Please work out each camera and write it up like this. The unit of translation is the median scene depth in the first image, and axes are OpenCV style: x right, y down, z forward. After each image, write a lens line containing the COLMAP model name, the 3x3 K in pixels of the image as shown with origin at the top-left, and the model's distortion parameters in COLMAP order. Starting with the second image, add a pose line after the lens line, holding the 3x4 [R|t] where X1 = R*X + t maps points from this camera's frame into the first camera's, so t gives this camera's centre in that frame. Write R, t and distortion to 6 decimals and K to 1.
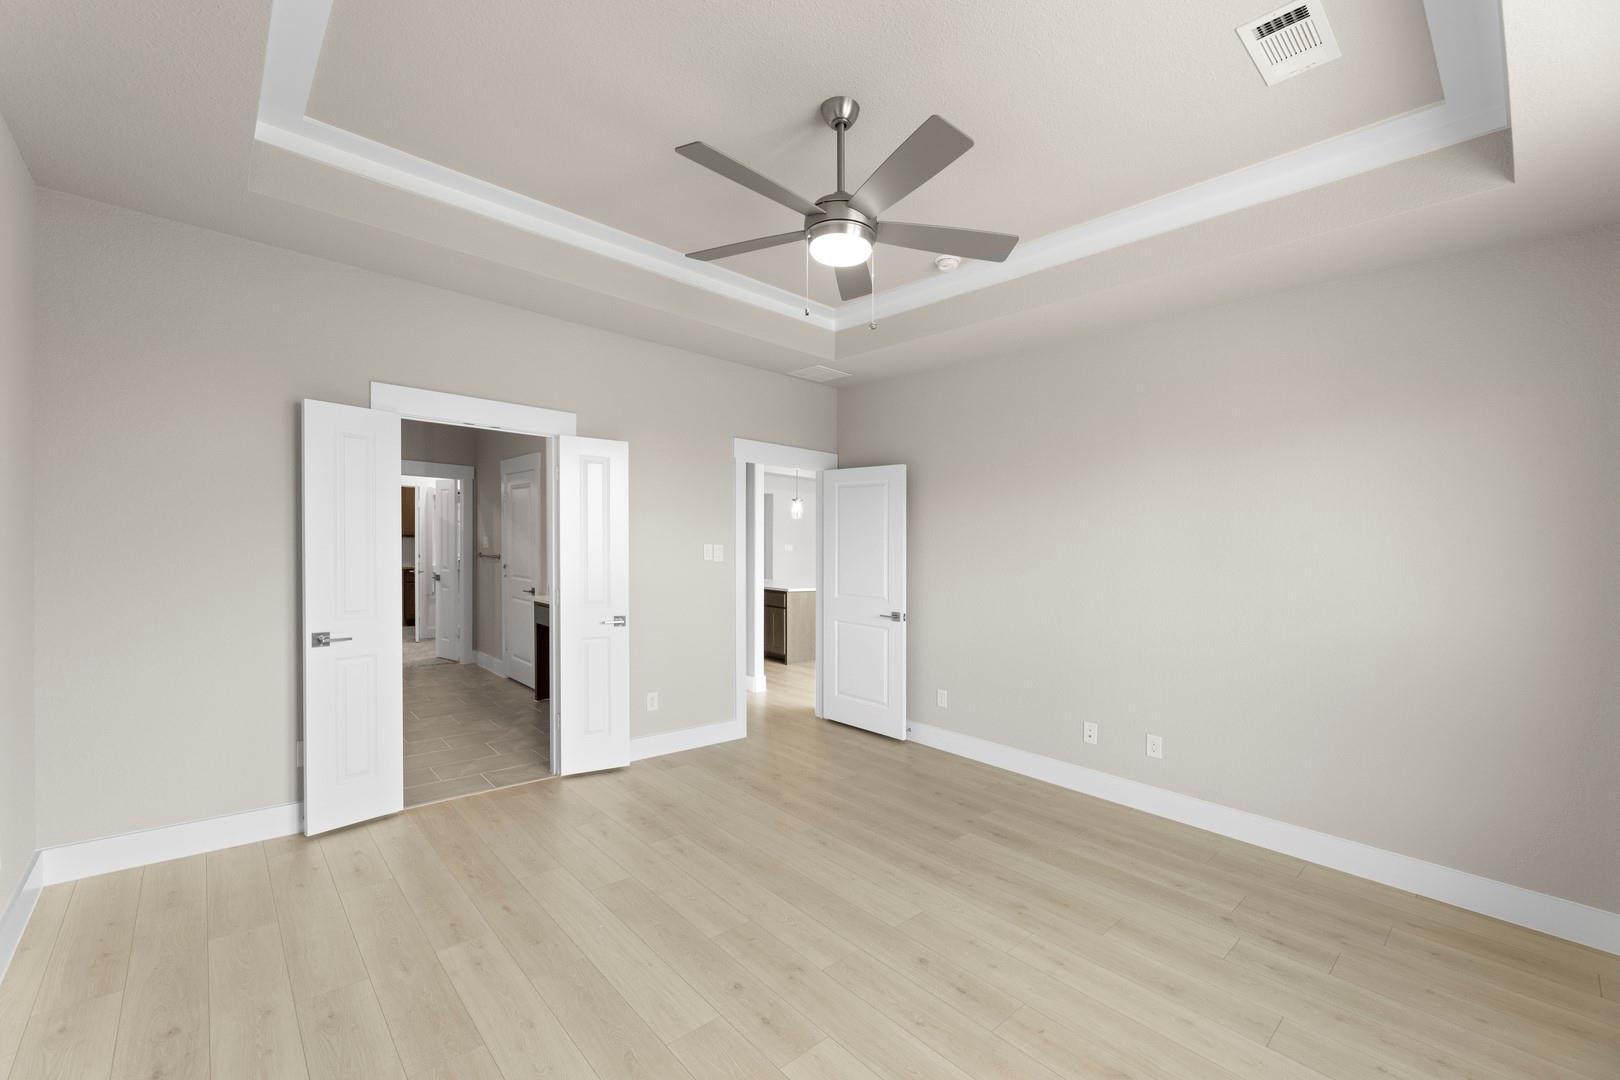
lens RADIAL K [[649.6, 0, 815.9], [0, 649.6, 554.1], [0, 0, 1]] dist [0.002593, -0.000386]
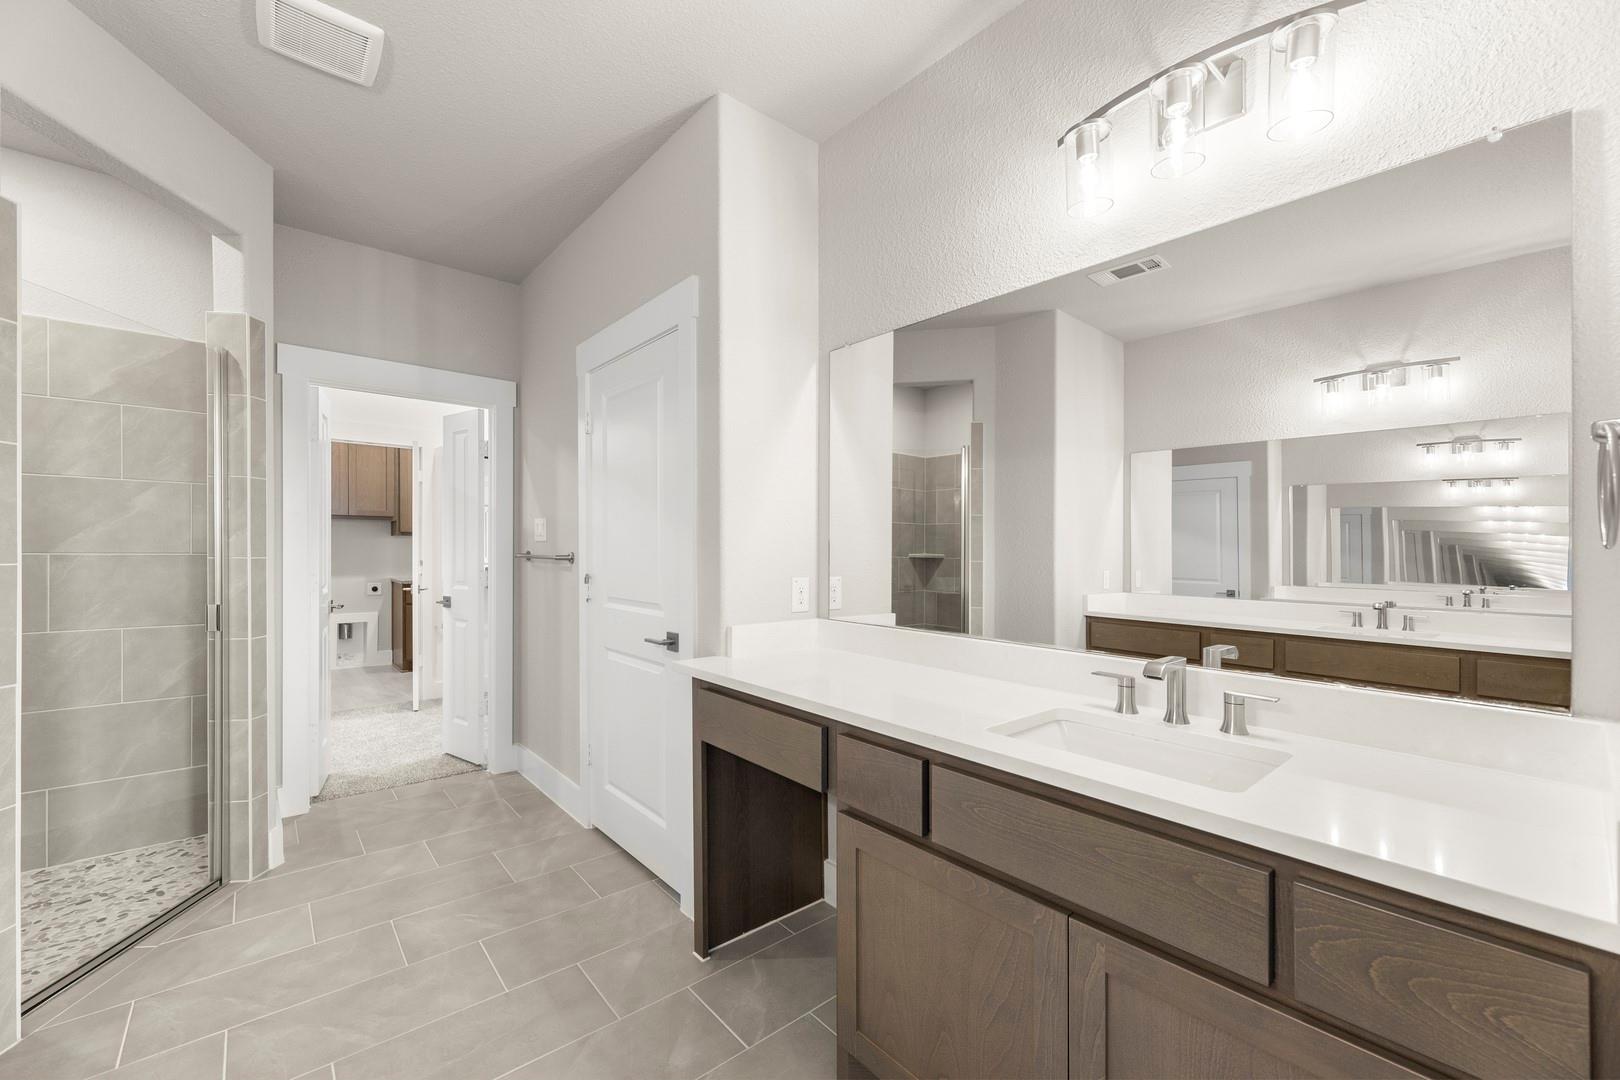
lens RADIAL K [[649.6, 0, 812.8], [0, 649.6, 549.7], [0, 0, 1]] dist [0.002593, -0.000386]
pose [[0.999276, -0.010628, -0.036522, -0.276856], [0.009869, 0.999733, -0.020885, 0.008689], [0.036734, 0.020510, 0.999115, 0.503946]]
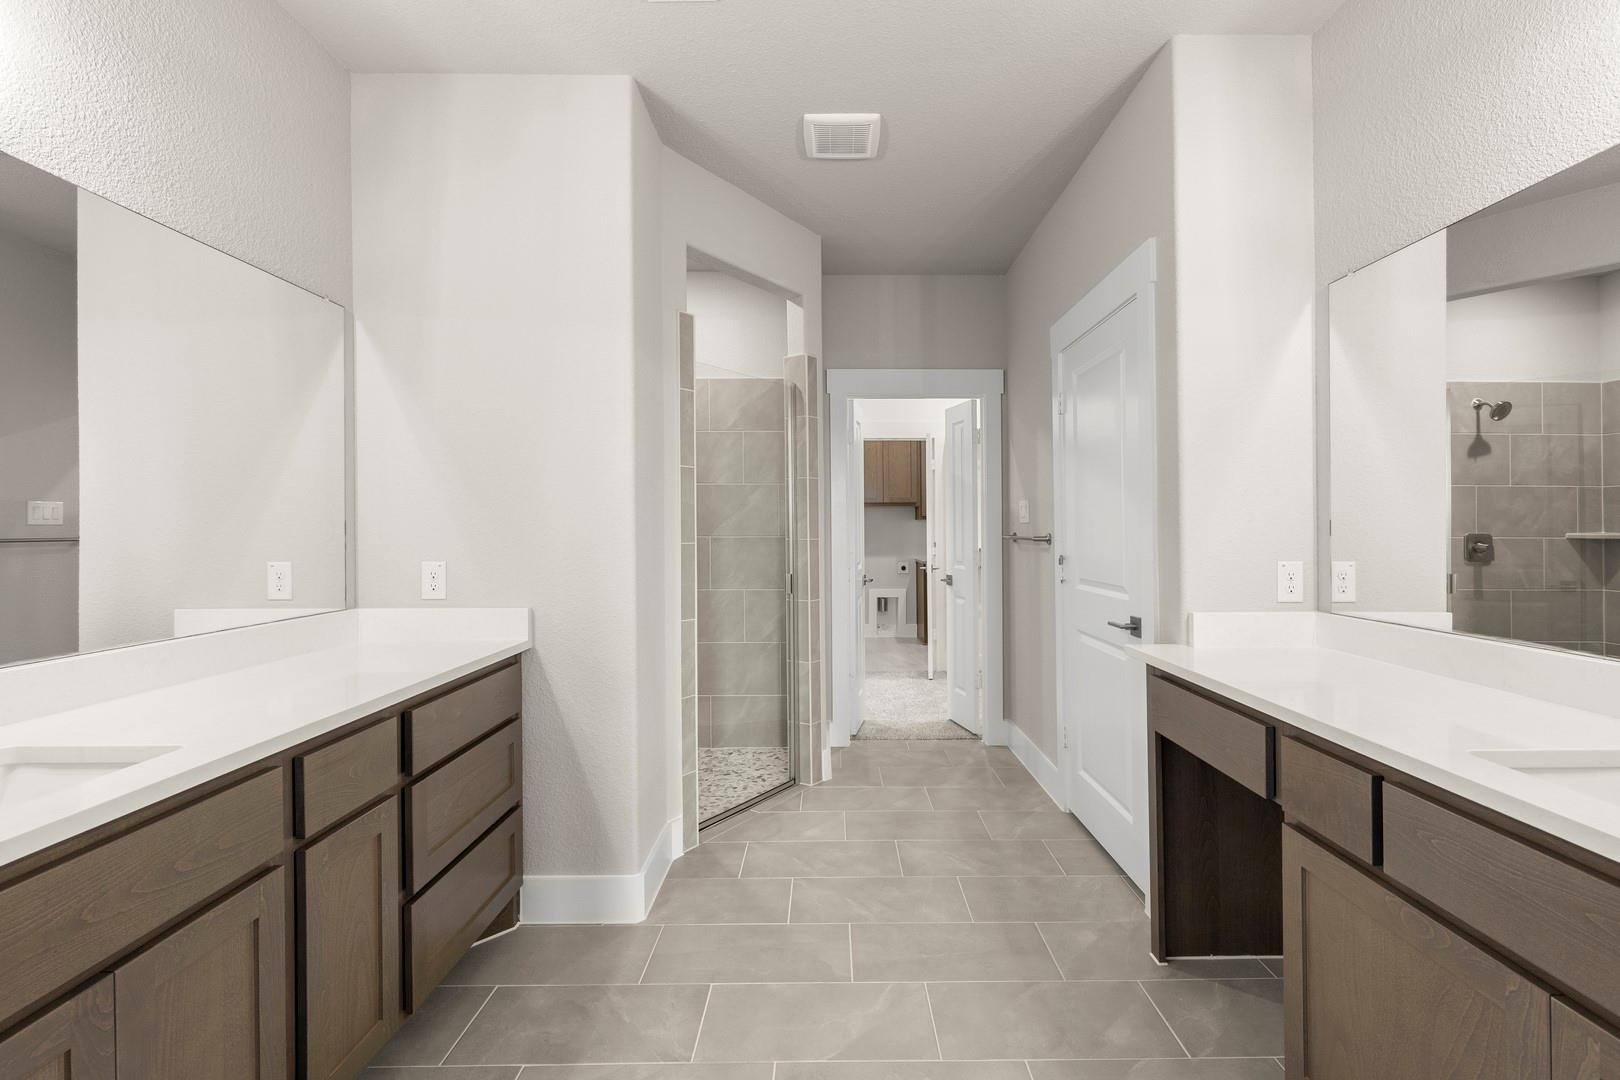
lens RADIAL K [[731.1, 0, 816.6], [0, 731.1, 532.1], [0, 0, 1]] dist [-0.001059, -0.000466]
pose [[0.722253, -0.018279, -0.691388, -0.228747], [0.001269, 0.999684, -0.025104, 0.010808], [0.691628, 0.017254, 0.722048, 0.471971]]
